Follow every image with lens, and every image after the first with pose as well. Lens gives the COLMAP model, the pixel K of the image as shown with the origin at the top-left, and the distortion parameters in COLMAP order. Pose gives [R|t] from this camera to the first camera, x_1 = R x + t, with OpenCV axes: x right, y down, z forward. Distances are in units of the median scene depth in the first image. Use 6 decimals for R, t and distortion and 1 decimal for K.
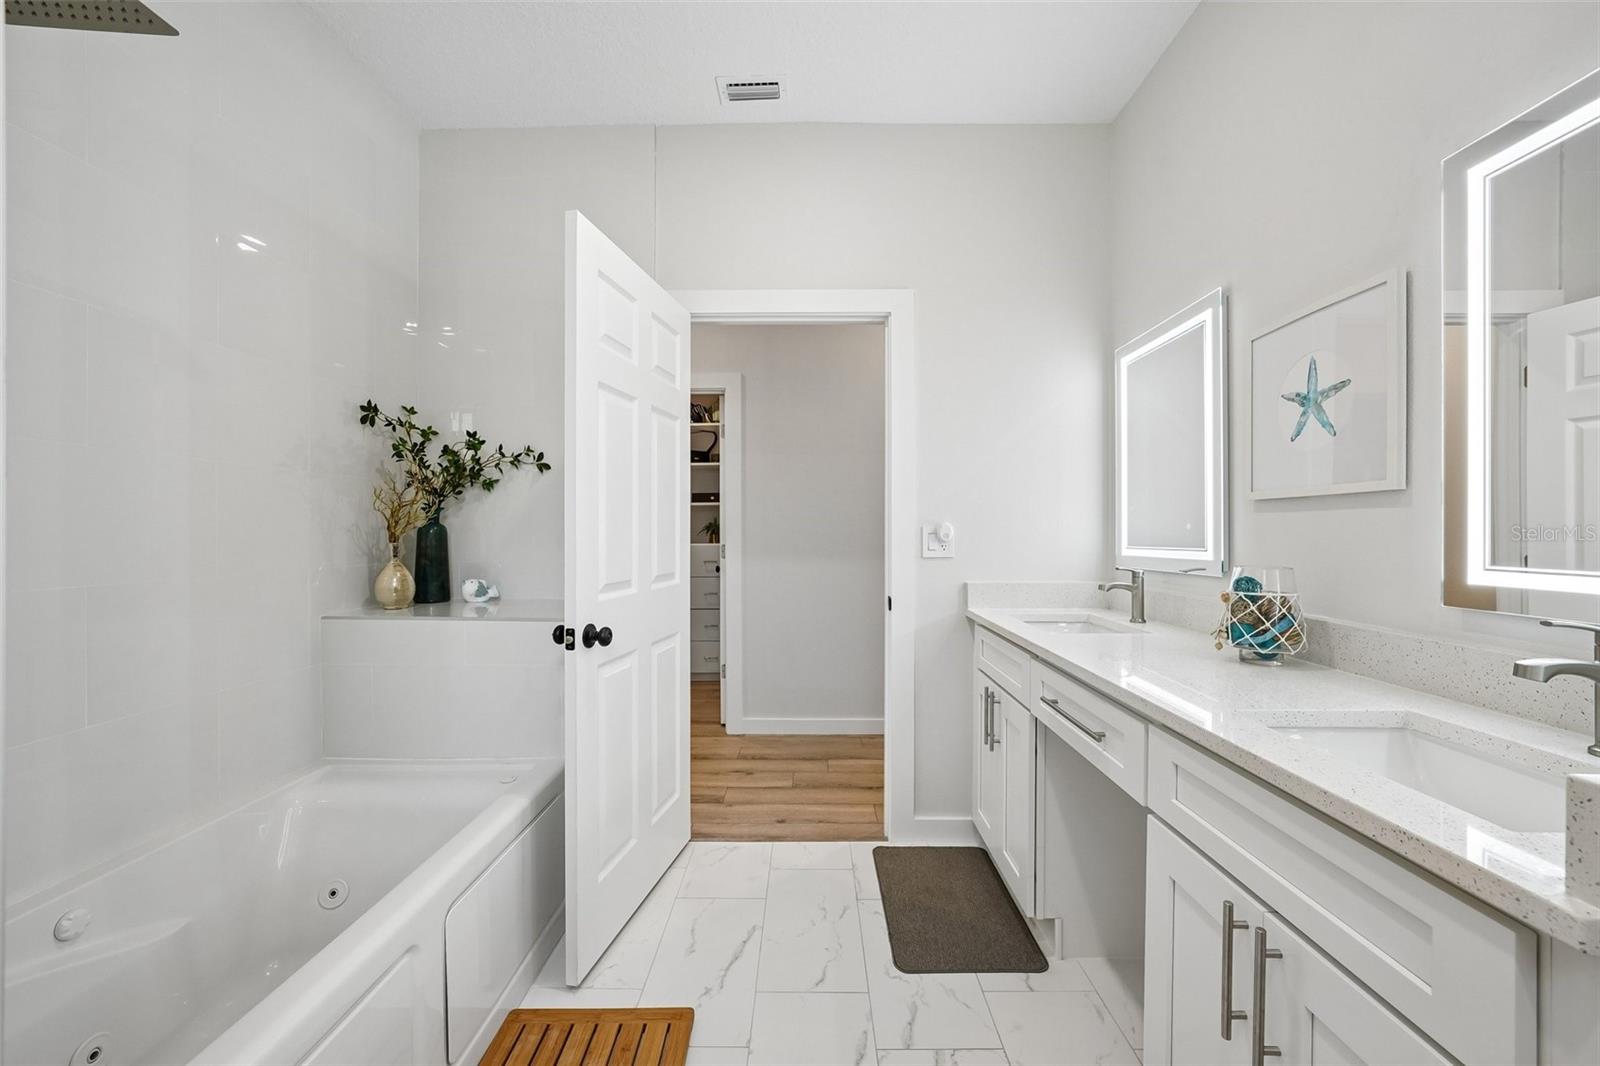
lens RADIAL K [[631.1, 0, 800.3], [0, 631.1, 530.6], [0, 0, 1]] dist [-0.013938, 0.004133]
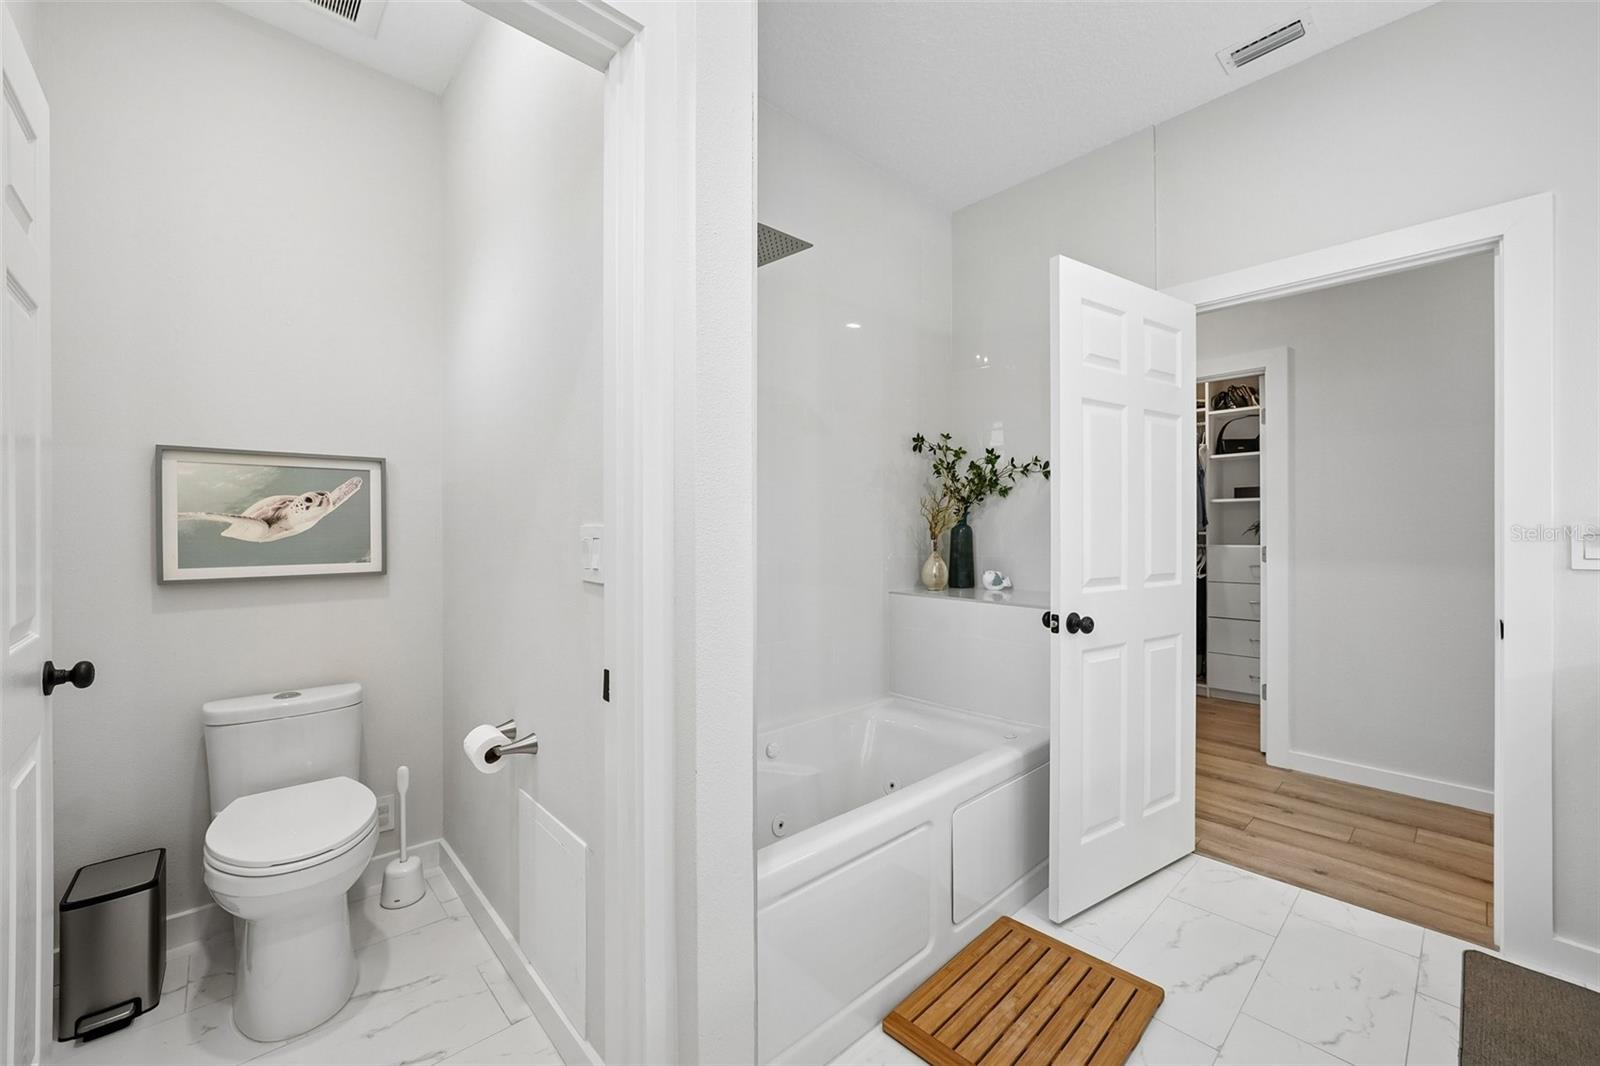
lens RADIAL K [[631.1, 0, 799.6], [0, 631.1, 528.4], [0, 0, 1]] dist [-0.013938, 0.004133]
pose [[0.684737, -0.001270, -0.728789, 0.122779], [-0.000641, 0.999997, -0.002346, -0.000997], [0.728790, 0.002074, 0.684734, -0.109270]]
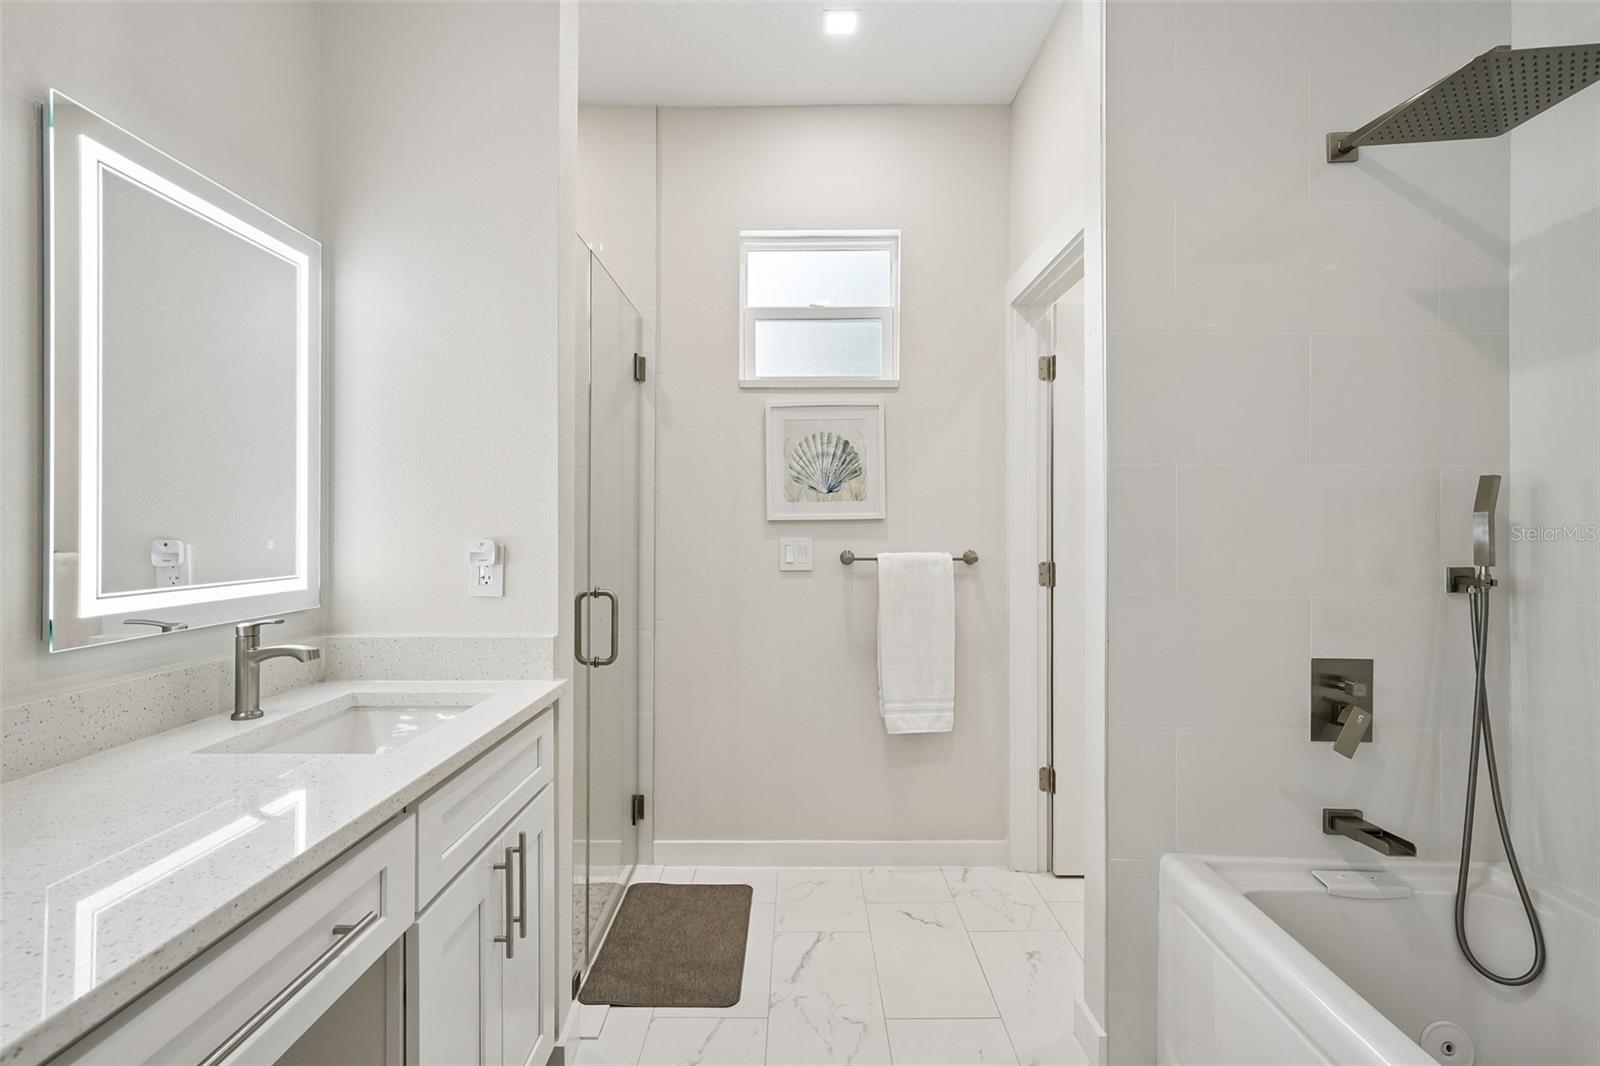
lens RADIAL K [[762.8, 0, 804.0], [0, 762.8, 520.9], [0, 0, 1]] dist [-0.002851, 0.005707]
pose [[-0.999977, 0.000924, -0.006699, 0.040931], [0.000970, 0.999976, -0.006853, -0.019466], [0.006692, -0.006859, -0.999954, 1.003127]]
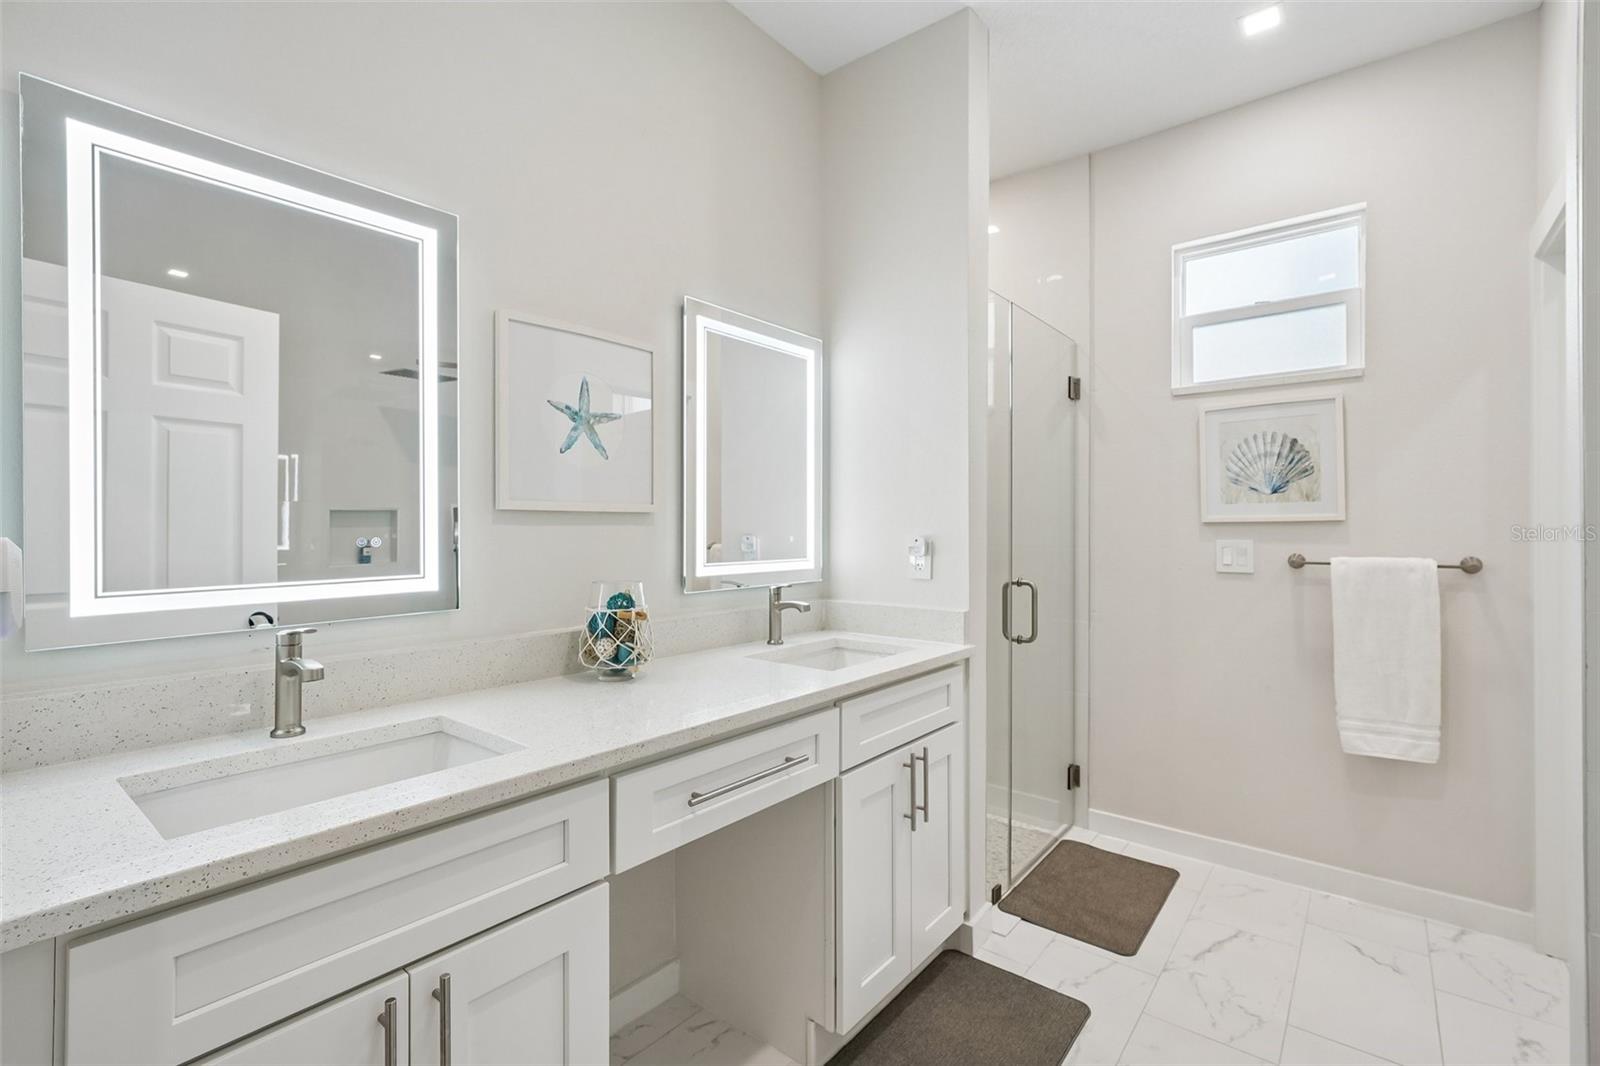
lens RADIAL K [[716.8, 0, 817.7], [0, 716.8, 526.2], [0, 0, 1]] dist [-0.005641, 0.001071]
pose [[-0.791508, 0.001490, 0.611157, -0.136760], [-0.001028, 0.999992, -0.003769, -0.017356], [-0.611158, -0.003611, -0.791500, 1.098902]]
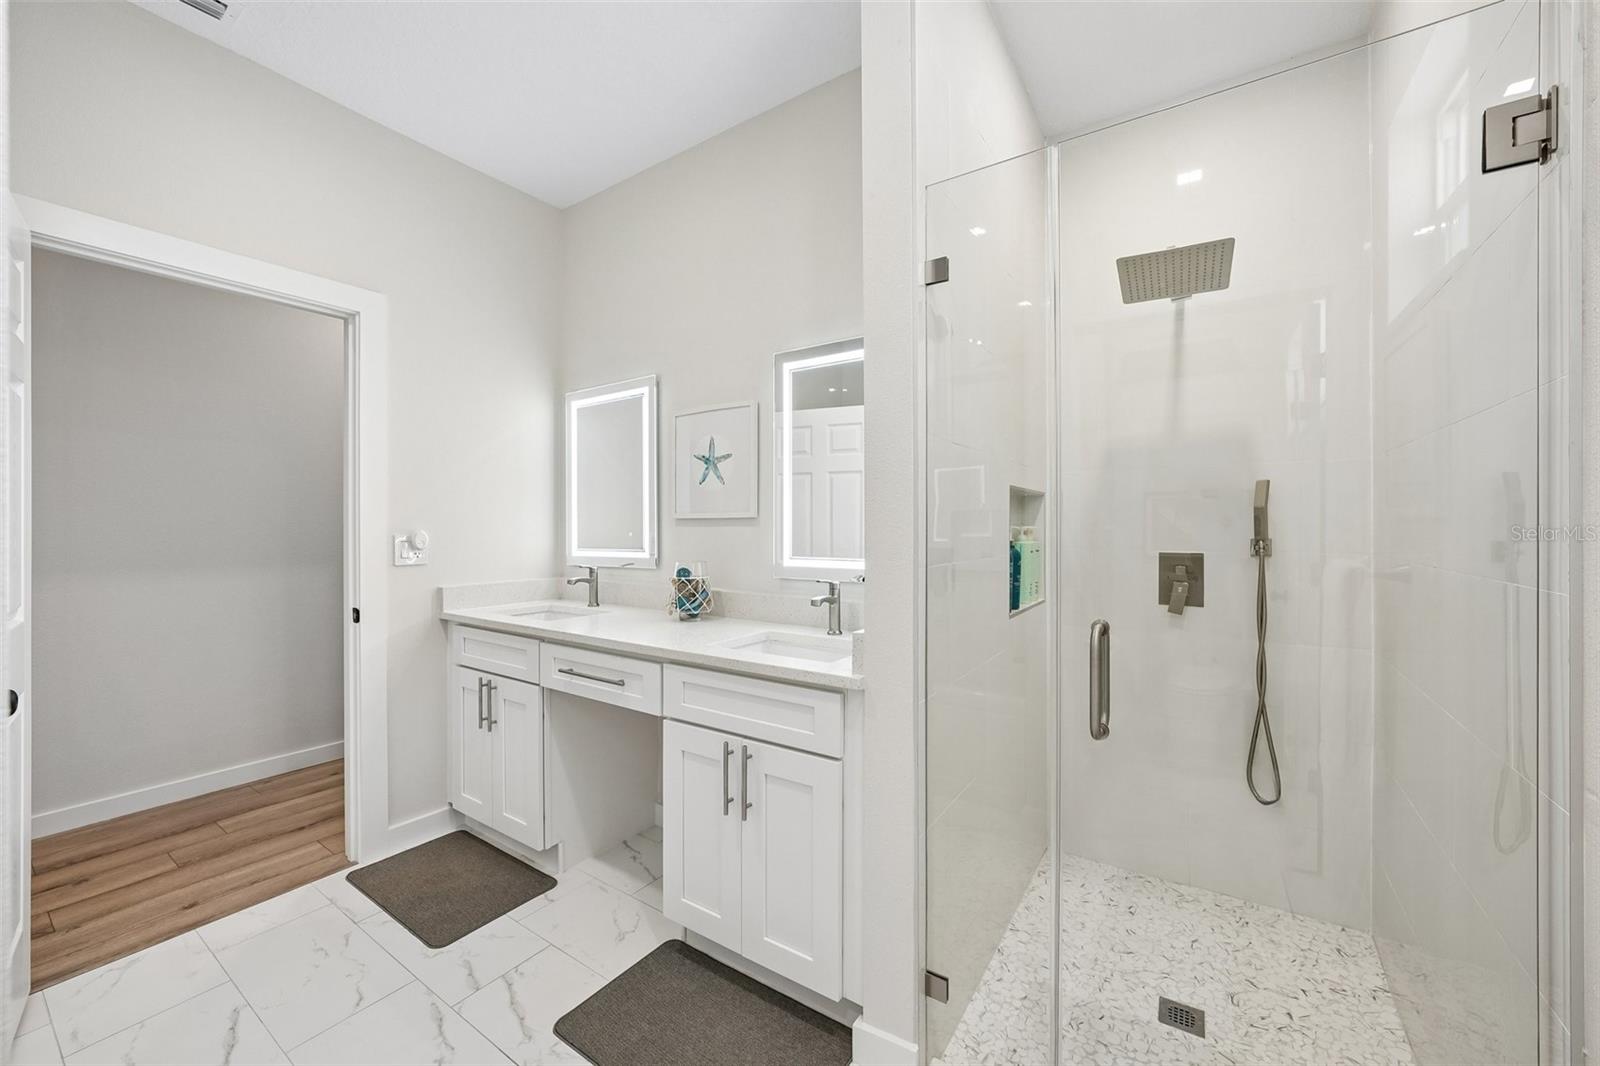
lens RADIAL K [[631.1, 0, 798.3], [0, 631.1, 524.6], [0, 0, 1]] dist [-0.013938, 0.004133]
pose [[0.554605, -0.000408, 0.832113, -0.306841], [0.000657, 1.000000, 0.000053, -0.024307], [-0.832113, 0.000517, 0.554605, -0.092913]]
